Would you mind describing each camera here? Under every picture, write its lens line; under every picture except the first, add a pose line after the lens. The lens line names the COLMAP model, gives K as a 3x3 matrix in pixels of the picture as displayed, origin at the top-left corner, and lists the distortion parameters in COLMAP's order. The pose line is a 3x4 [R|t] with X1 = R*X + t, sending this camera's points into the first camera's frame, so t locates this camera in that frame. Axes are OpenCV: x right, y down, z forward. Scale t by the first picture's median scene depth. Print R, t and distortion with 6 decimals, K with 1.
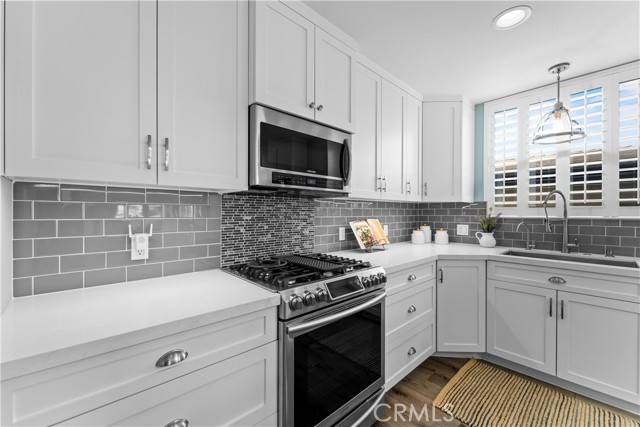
lens RADIAL K [[257.7, 0, 320.0], [0, 257.7, 213.5], [0, 0, 1]] dist [-0.001072, -0.000254]
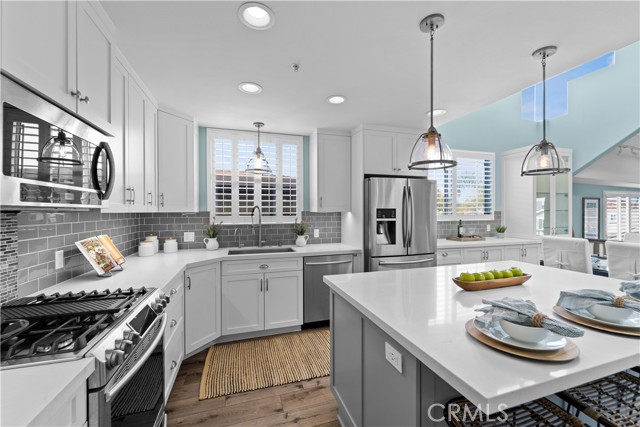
lens RADIAL K [[260.7, 0, 320.8], [0, 260.7, 211.0], [0, 0, 1]] dist [-0.000141, -0.000115]
pose [[0.421041, -0.000498, 0.907041, -0.288791], [0.005431, 0.999983, -0.001971, -0.055358], [-0.907025, 0.005756, 0.421037, 0.035699]]
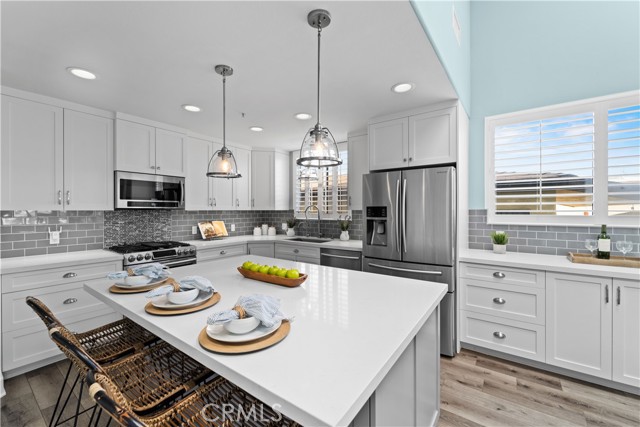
lens RADIAL K [[260.7, 0, 320.8], [0, 260.7, 211.0], [0, 0, 1]] dist [-0.000141, -0.000115]
pose [[0.979786, -0.004027, 0.200010, 0.601382], [0.003945, 0.999992, 0.000811, -0.048646], [-0.200011, -0.000005, 0.979794, -0.909423]]
